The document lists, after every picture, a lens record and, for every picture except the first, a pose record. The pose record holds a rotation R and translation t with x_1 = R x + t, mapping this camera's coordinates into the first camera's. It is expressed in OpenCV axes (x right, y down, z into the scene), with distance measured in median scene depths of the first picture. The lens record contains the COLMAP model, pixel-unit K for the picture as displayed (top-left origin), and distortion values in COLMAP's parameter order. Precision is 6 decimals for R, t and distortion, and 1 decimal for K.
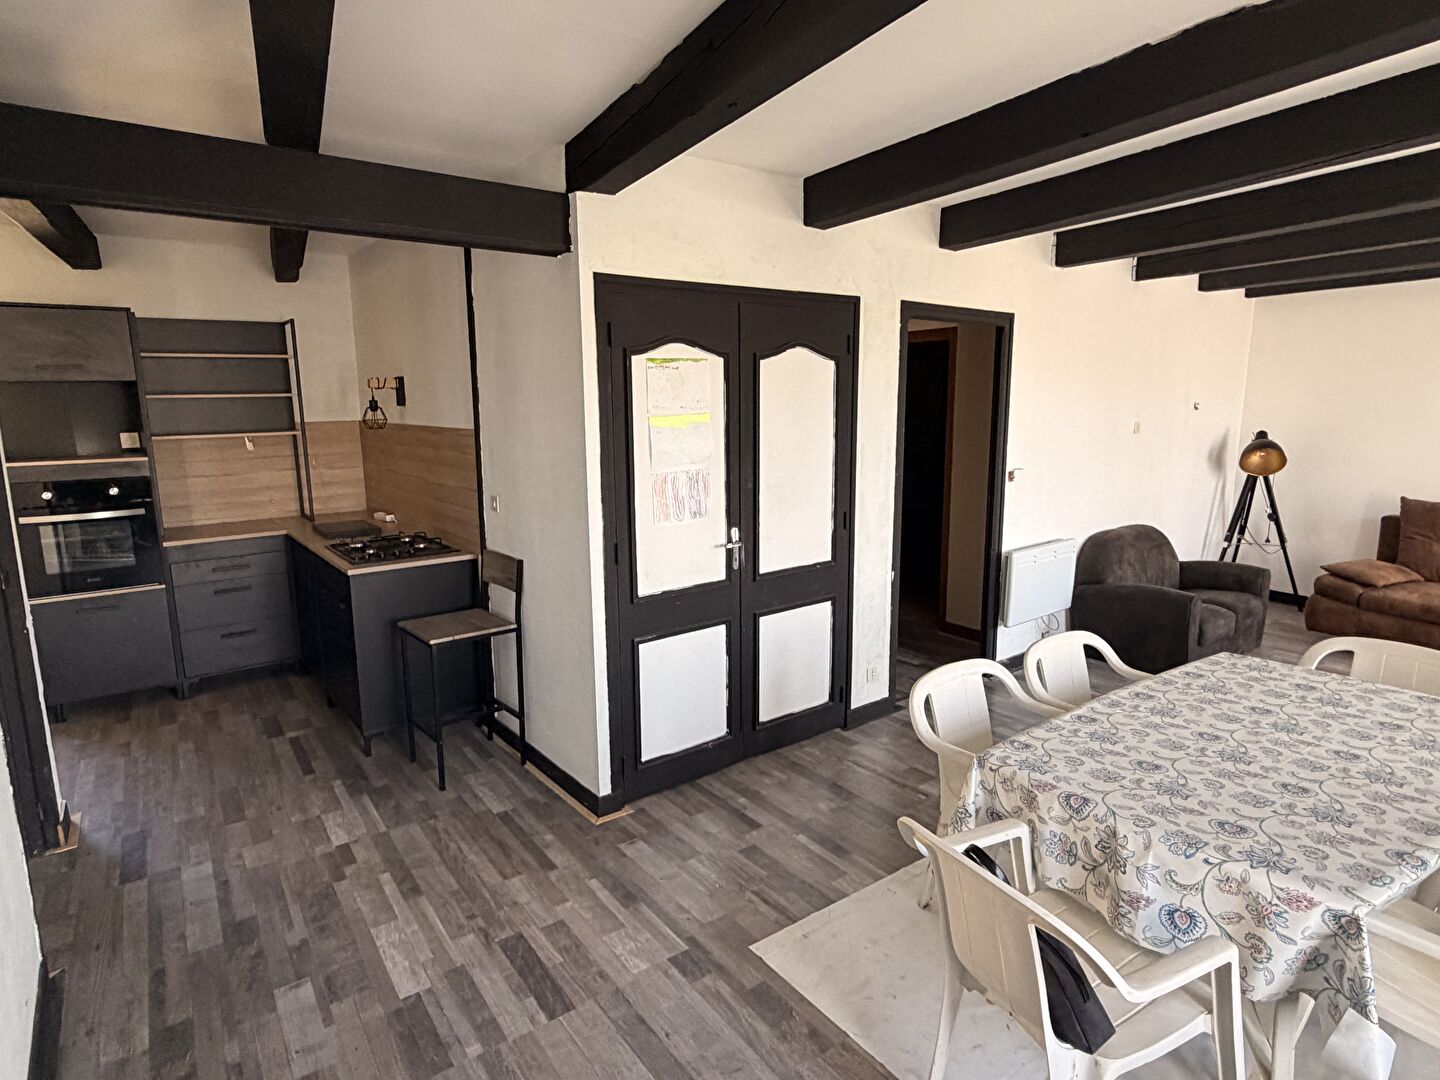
lens RADIAL K [[792.5, 0, 720.0], [0, 792.5, 540.0], [0, 0, 1]] dist [-0.000117, 0.000150]
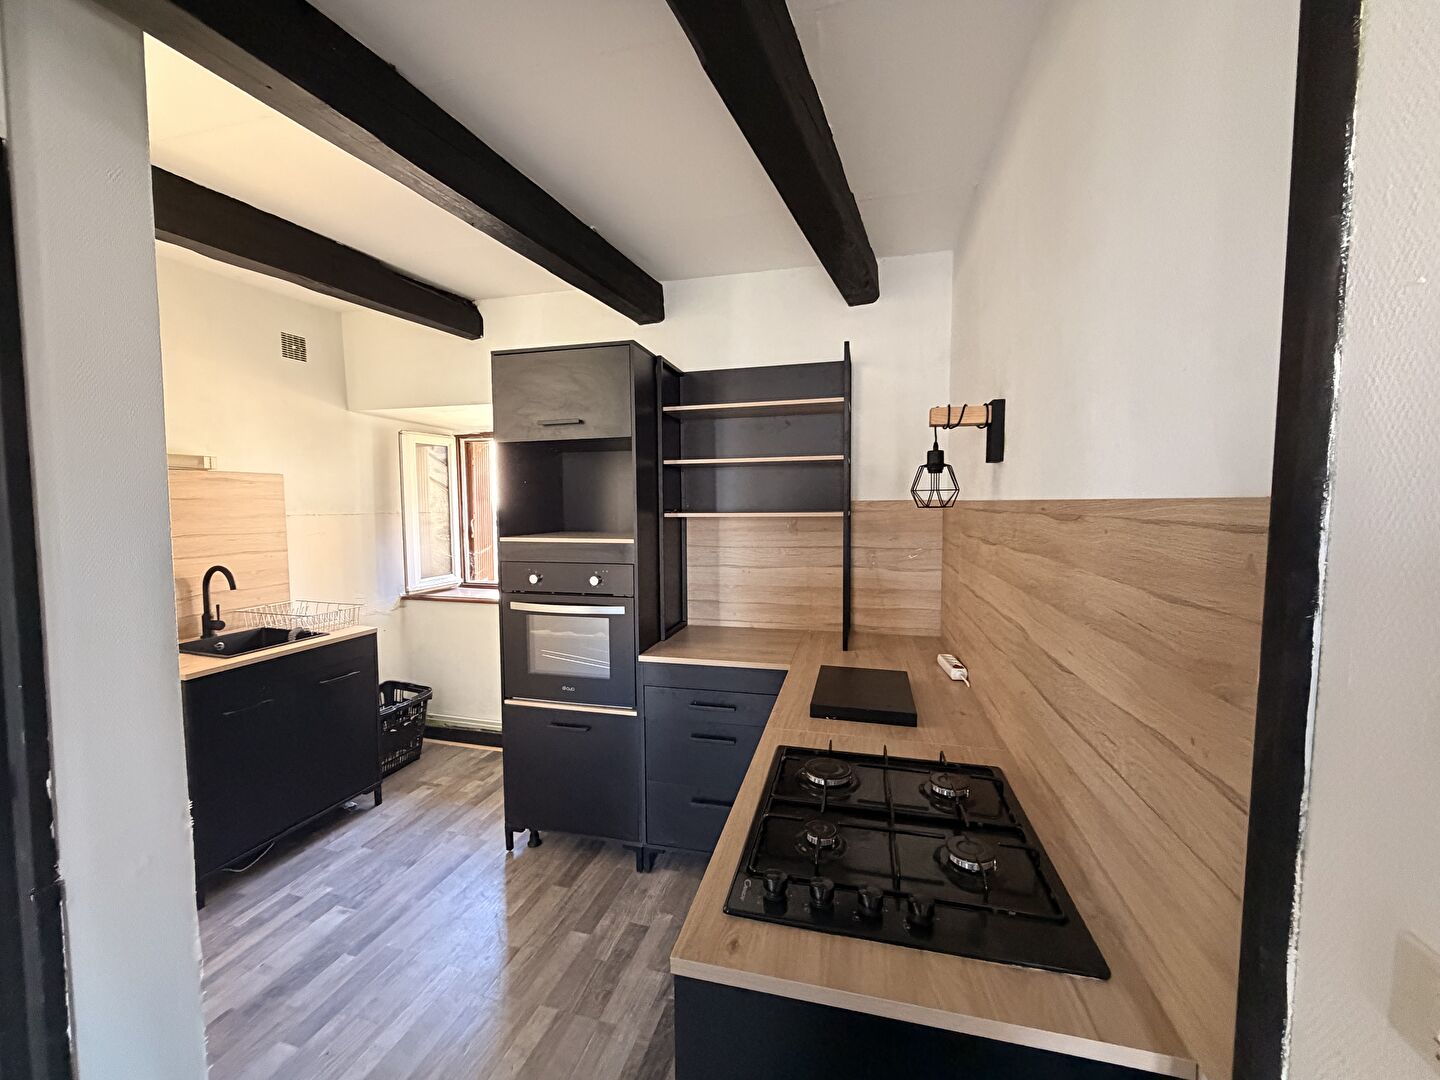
lens RADIAL K [[568.5, 0, 720.0], [0, 568.5, 540.0], [0, 0, 1]] dist [0.001001, 0.000176]
pose [[0.616486, 0.059550, -0.785111, -0.233641], [-0.142109, 0.989176, -0.036559, -0.087322], [0.774436, 0.134109, 0.618275, 0.668703]]
